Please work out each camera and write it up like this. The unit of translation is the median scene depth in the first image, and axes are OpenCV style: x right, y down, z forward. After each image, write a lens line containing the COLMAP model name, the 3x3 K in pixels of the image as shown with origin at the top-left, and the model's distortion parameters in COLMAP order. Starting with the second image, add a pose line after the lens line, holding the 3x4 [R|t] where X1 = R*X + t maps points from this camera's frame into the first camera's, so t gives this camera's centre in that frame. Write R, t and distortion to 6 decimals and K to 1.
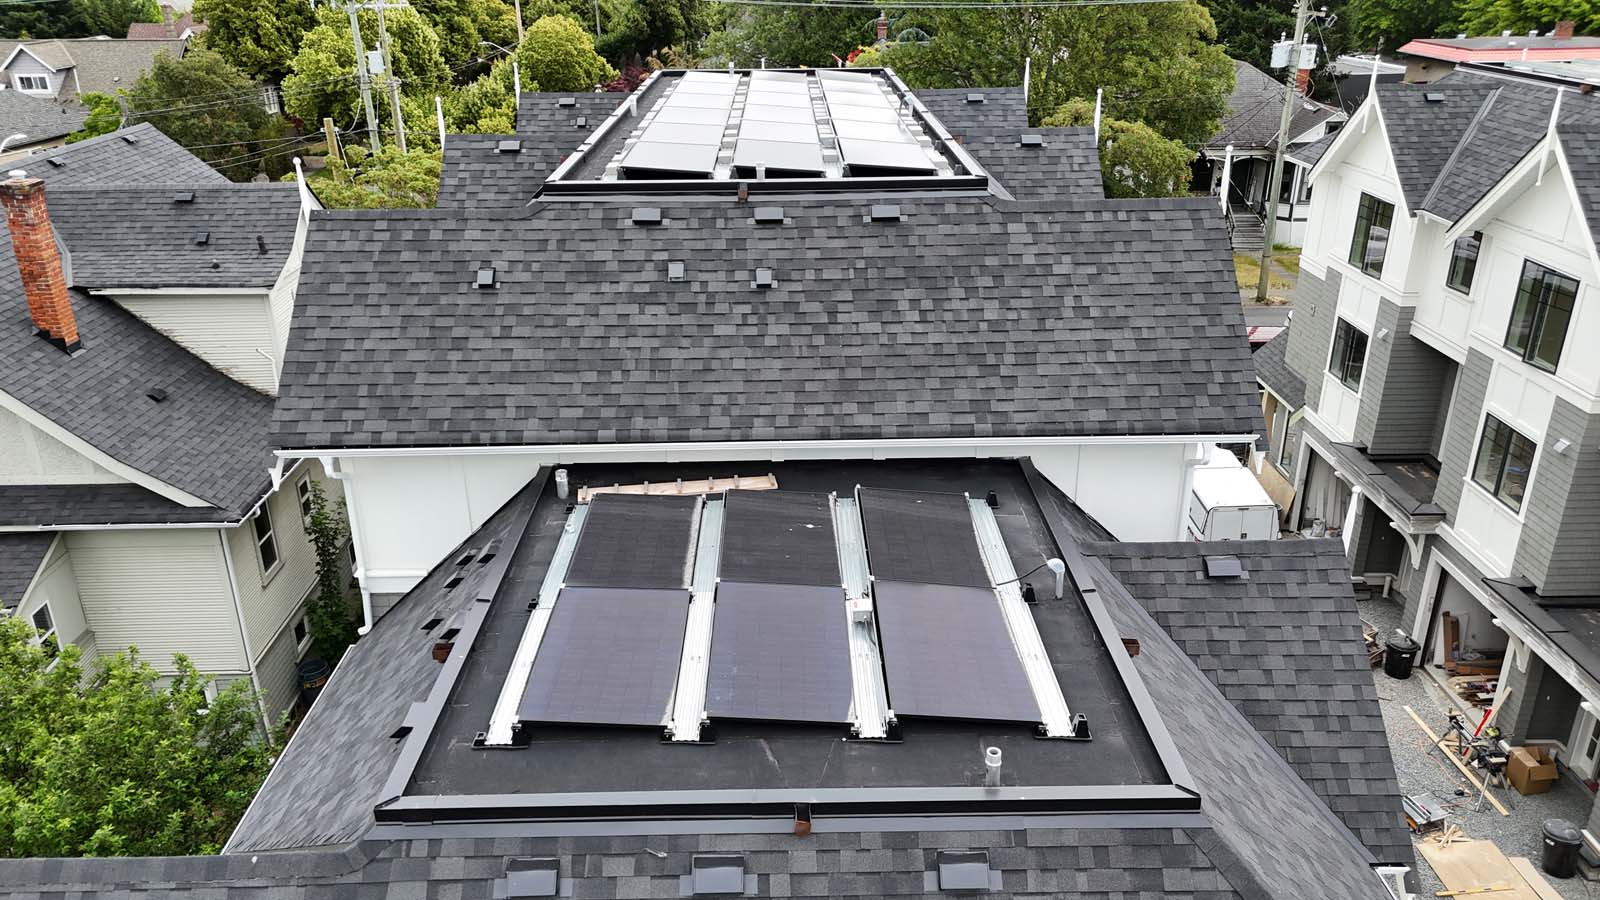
lens RADIAL K [[1174.8, 0, 795.3], [0, 1174.8, 446.3], [0, 0, 1]] dist [0.081316, -0.071264]
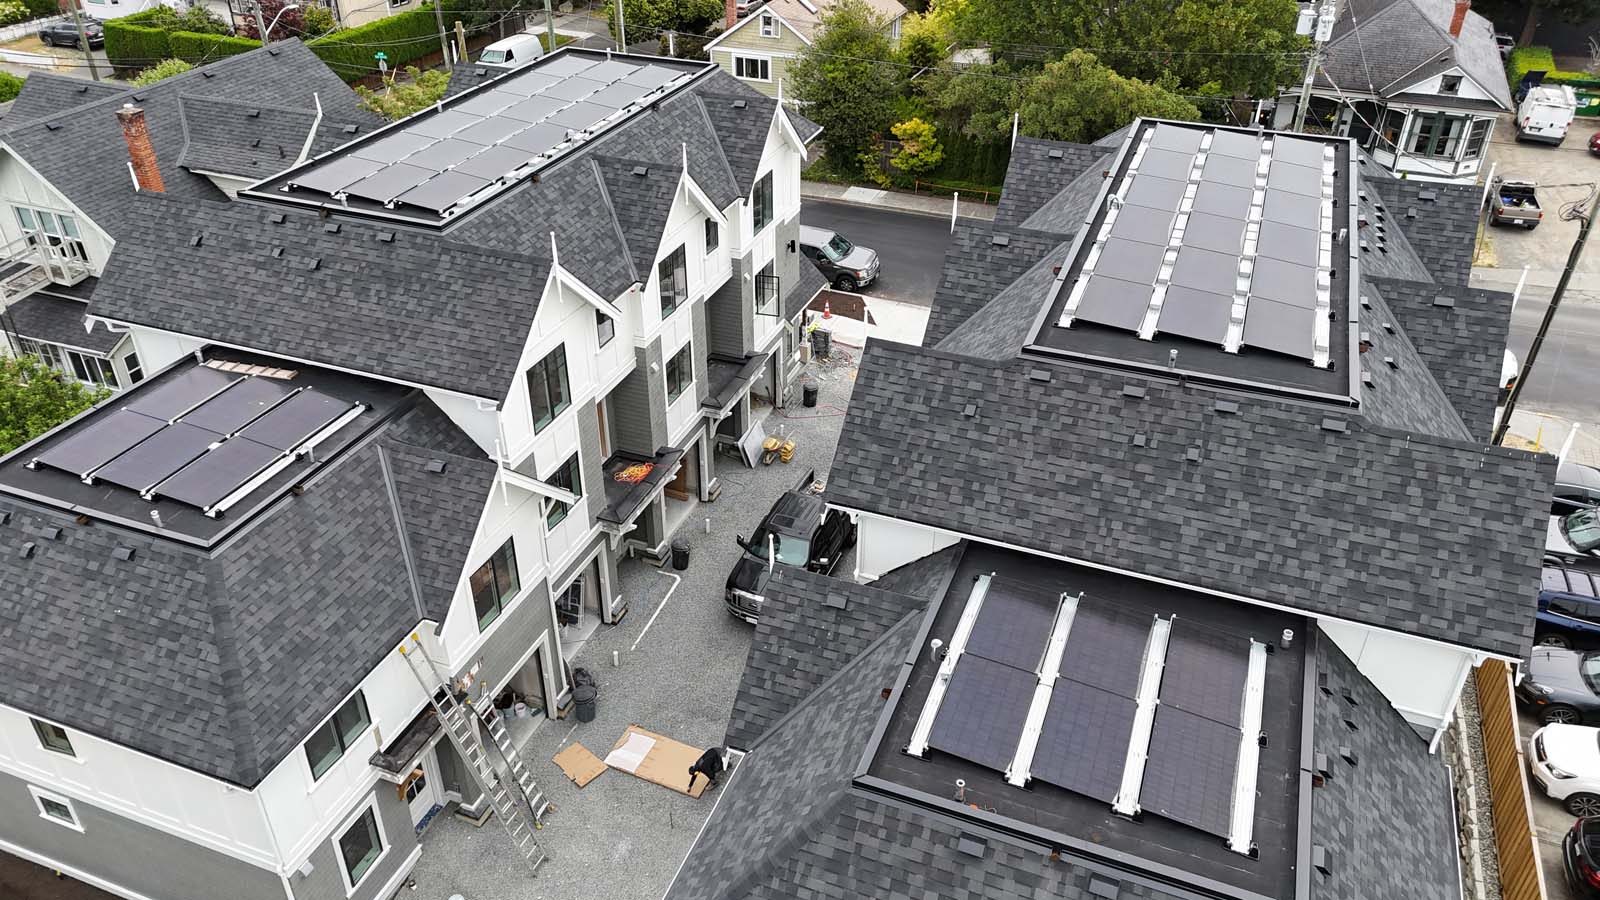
lens RADIAL K [[1174.8, 0, 795.3], [0, 1174.8, 446.3], [0, 0, 1]] dist [0.081316, -0.071264]
pose [[0.926444, 0.209596, -0.312685, 1.330458], [-0.154590, 0.969213, 0.191645, -0.344764], [0.343226, -0.129211, 0.930323, -0.518470]]
